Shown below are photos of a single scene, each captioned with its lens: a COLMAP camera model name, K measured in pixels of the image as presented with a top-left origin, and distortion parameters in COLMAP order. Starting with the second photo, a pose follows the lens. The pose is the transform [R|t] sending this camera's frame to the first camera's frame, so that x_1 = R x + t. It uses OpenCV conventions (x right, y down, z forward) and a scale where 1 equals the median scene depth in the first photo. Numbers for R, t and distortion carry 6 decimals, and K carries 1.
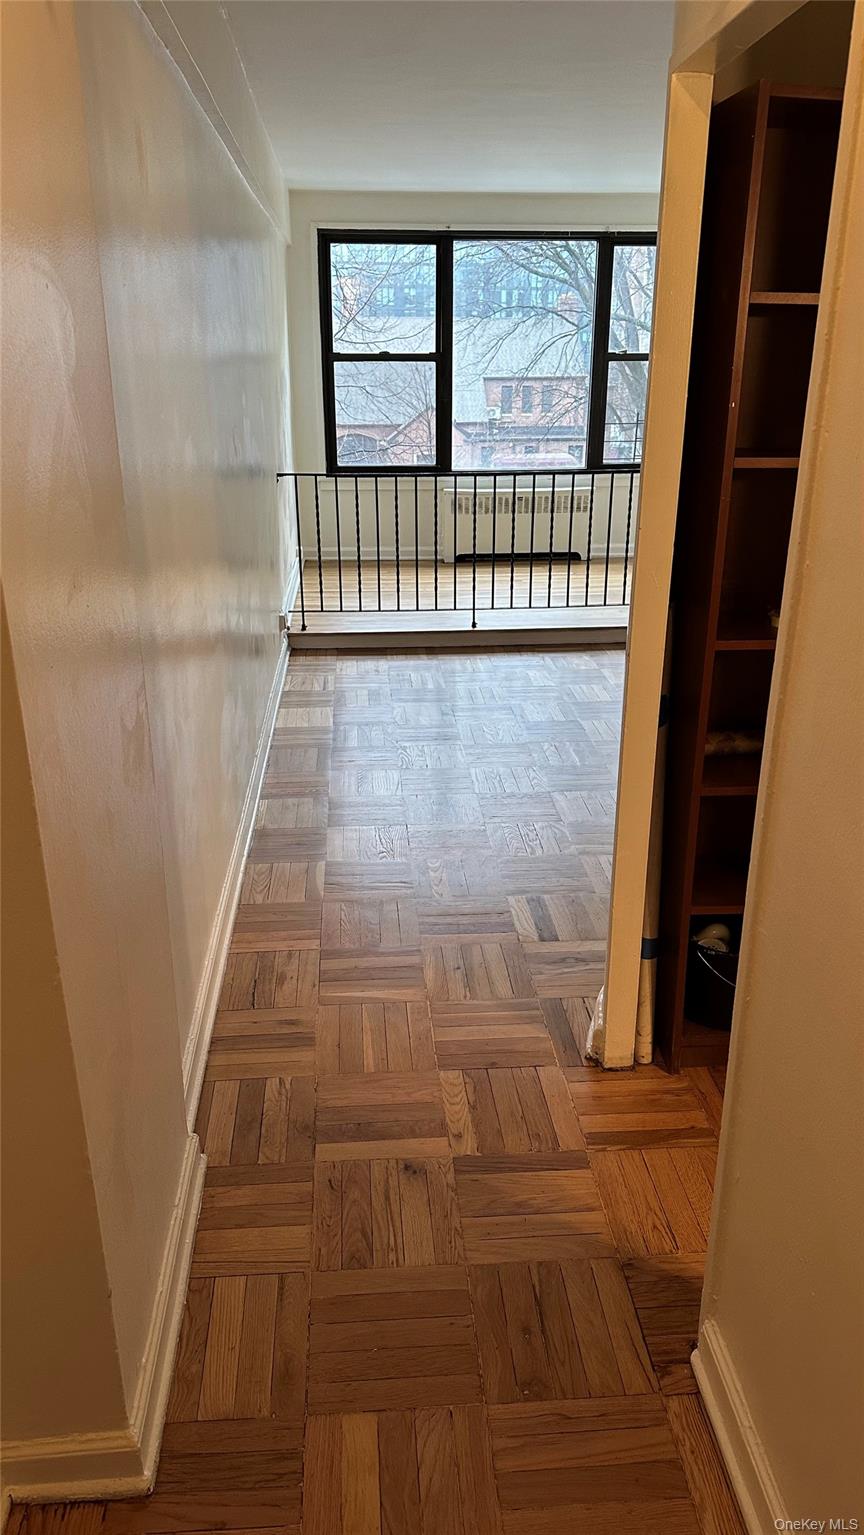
lens RADIAL K [[1062.6, 0, 432.0], [0, 1062.6, 767.5], [0, 0, 1]] dist [0.126075, -0.184872]
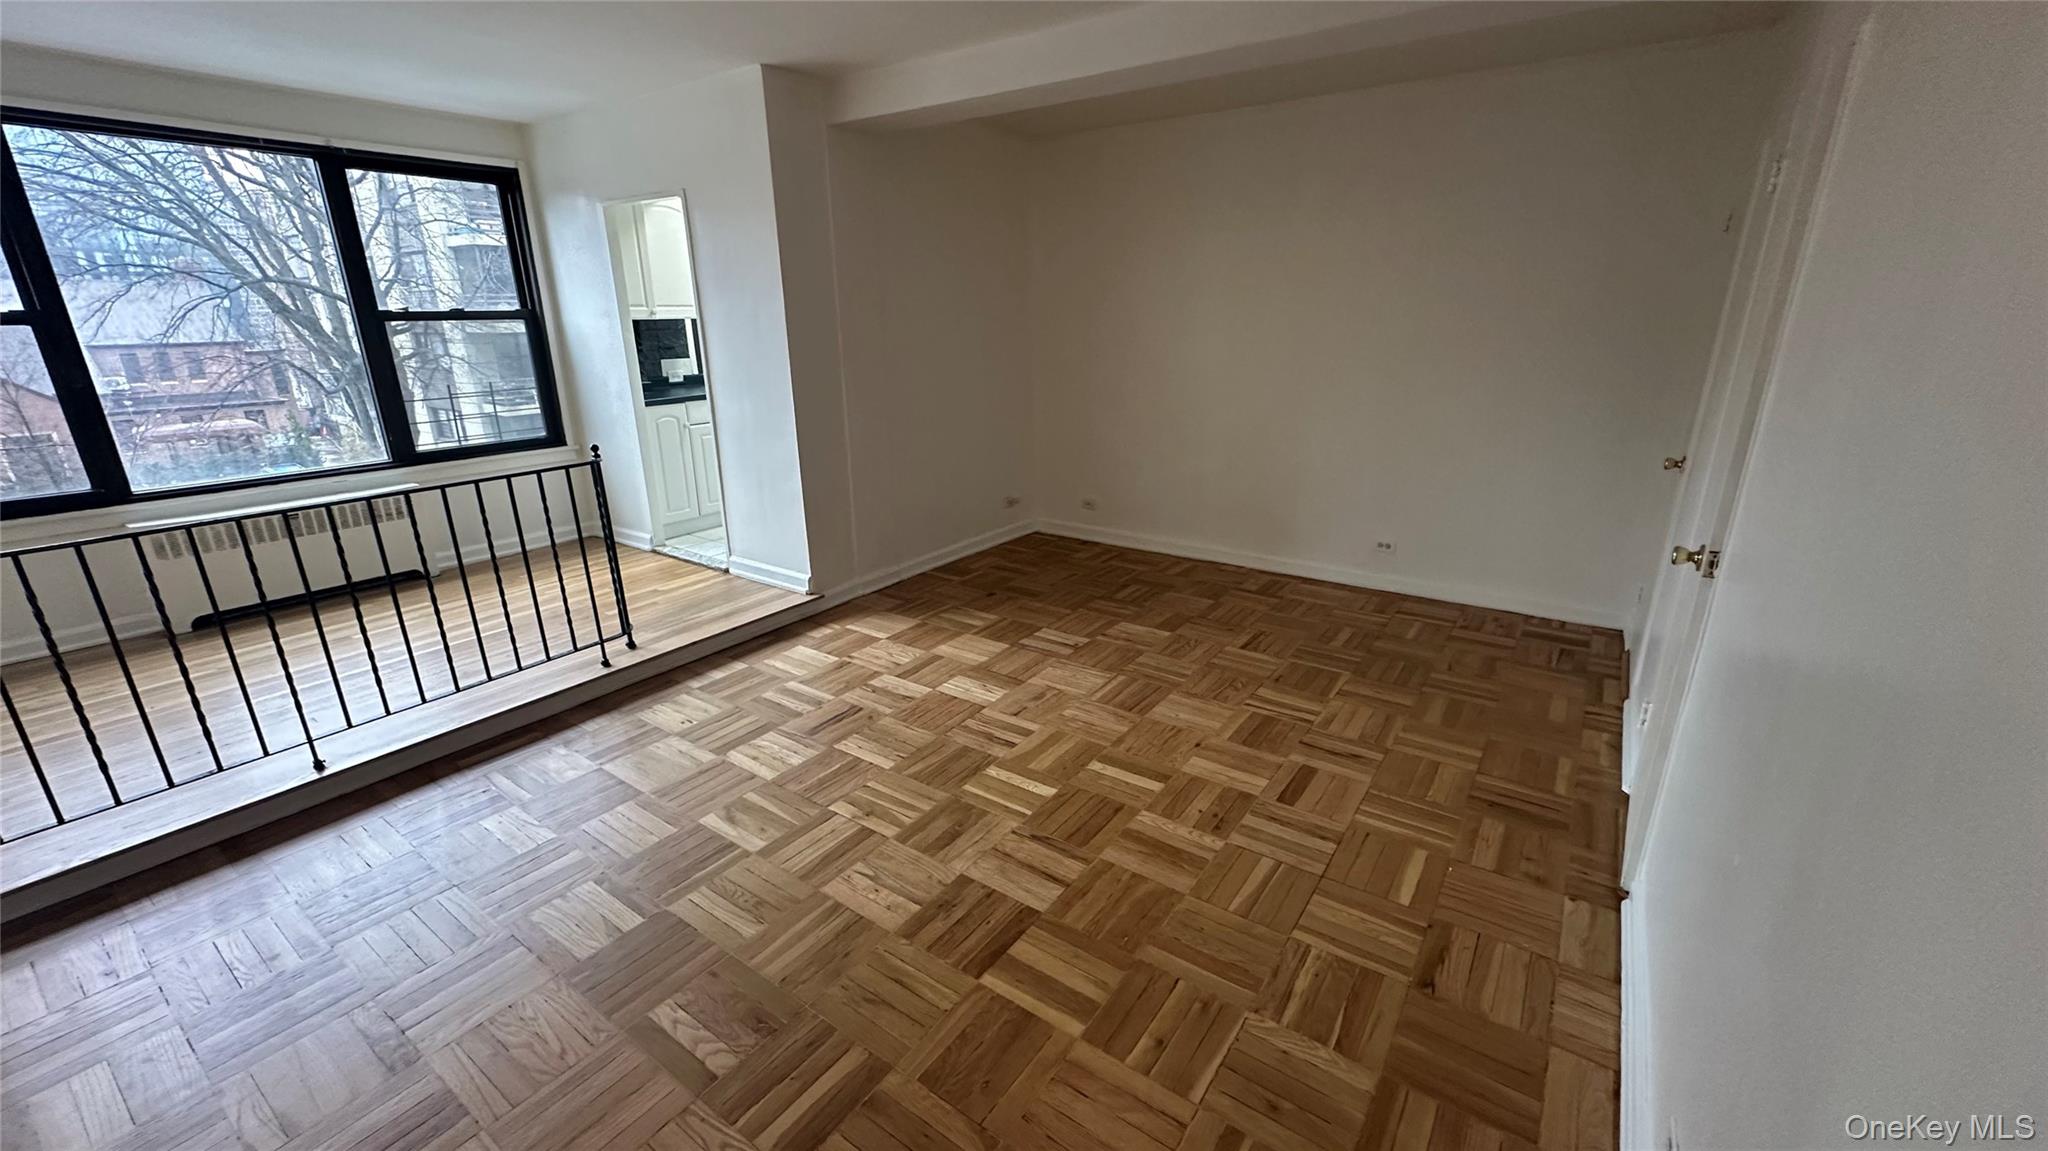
lens RADIAL K [[816.1, 0, 1026.5], [0, 816.1, 580.0], [0, 0, 1]] dist [-0.000904, 0.000288]
pose [[0.632536, -0.248227, 0.733677, -0.038310], [0.285892, 0.955188, 0.076691, -0.355774], [-0.719836, 0.161242, 0.675157, 0.963901]]
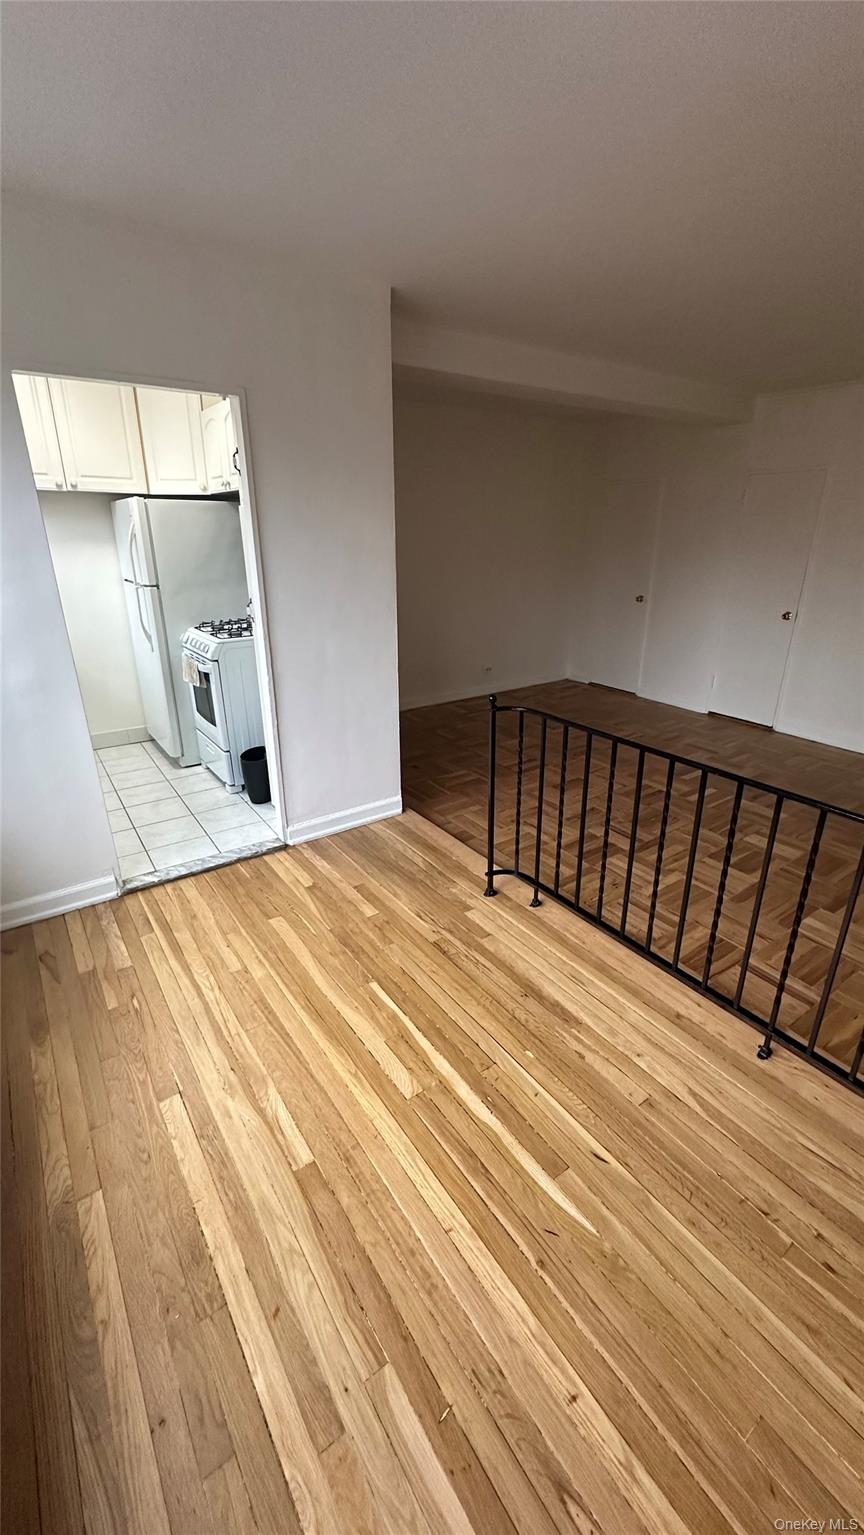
lens RADIAL K [[611.7, 0, 432.0], [0, 611.7, 767.5], [0, 0, 1]] dist [-0.000904, 0.000288]
pose [[-0.513063, -0.312041, 0.799623, -0.170187], [0.310364, 0.801109, 0.511760, -1.037737], [-0.800275, 0.510739, -0.314173, 2.651564]]
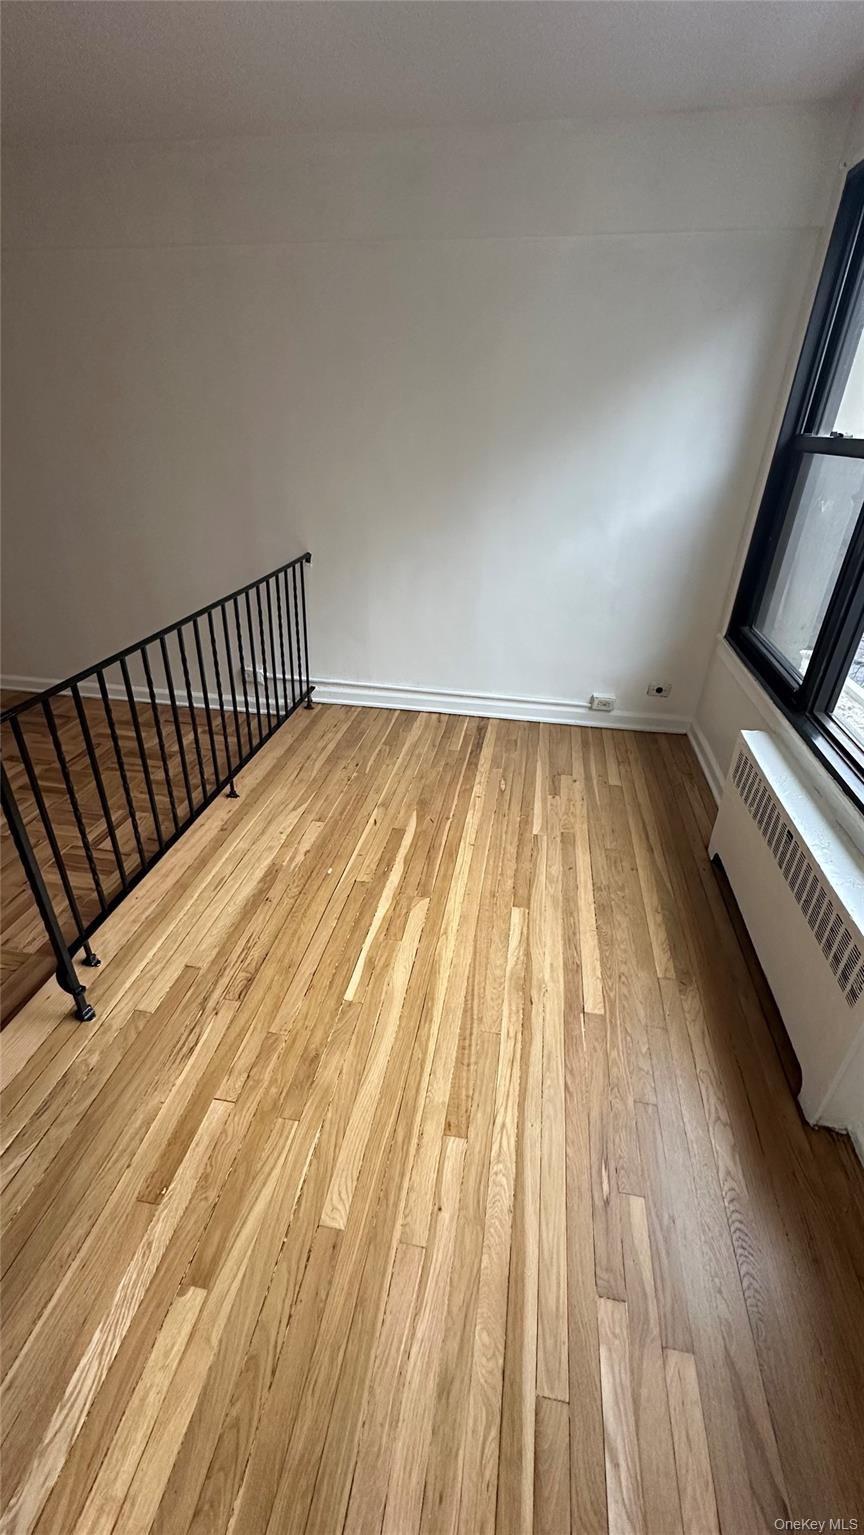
lens RADIAL K [[628.5, 0, 435.7], [0, 628.5, 770.3], [0, 0, 1]] dist [0.000675, 0.000296]
pose [[-0.237102, 0.465527, -0.852682, 0.857424], [-0.366112, 0.770180, 0.522288, -1.001854], [0.899858, 0.436013, -0.012177, 2.592958]]
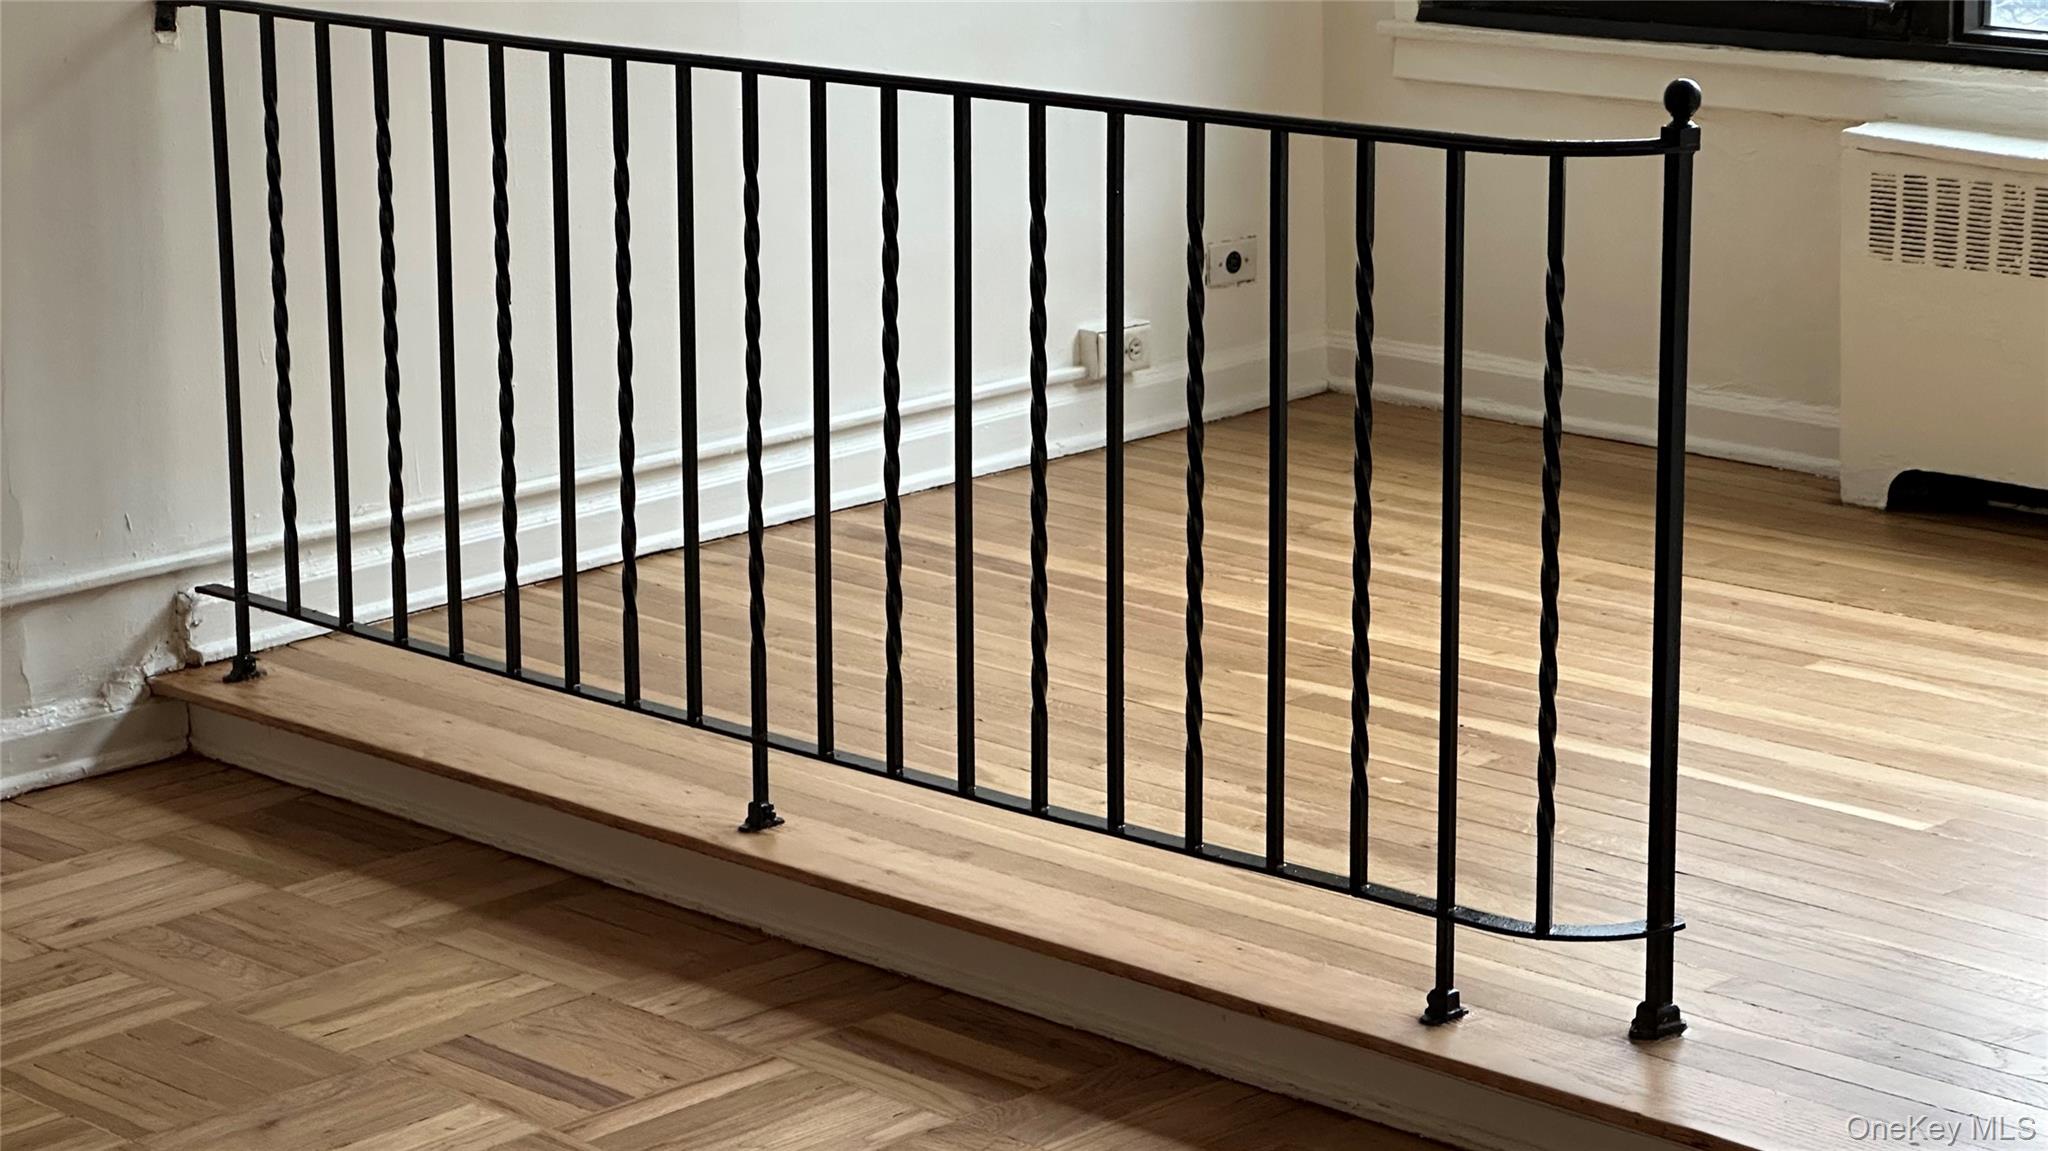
lens RADIAL K [[4637.2, 0, 1027.0], [0, 4637.2, 456.5], [0, 0, 1]] dist [-0.076363, 3.156214]
pose [[0.646097, 0.145474, -0.749263, 1.558249], [-0.250530, 0.967699, -0.028150, -0.427831], [0.720967, 0.205900, 0.661674, 1.093536]]
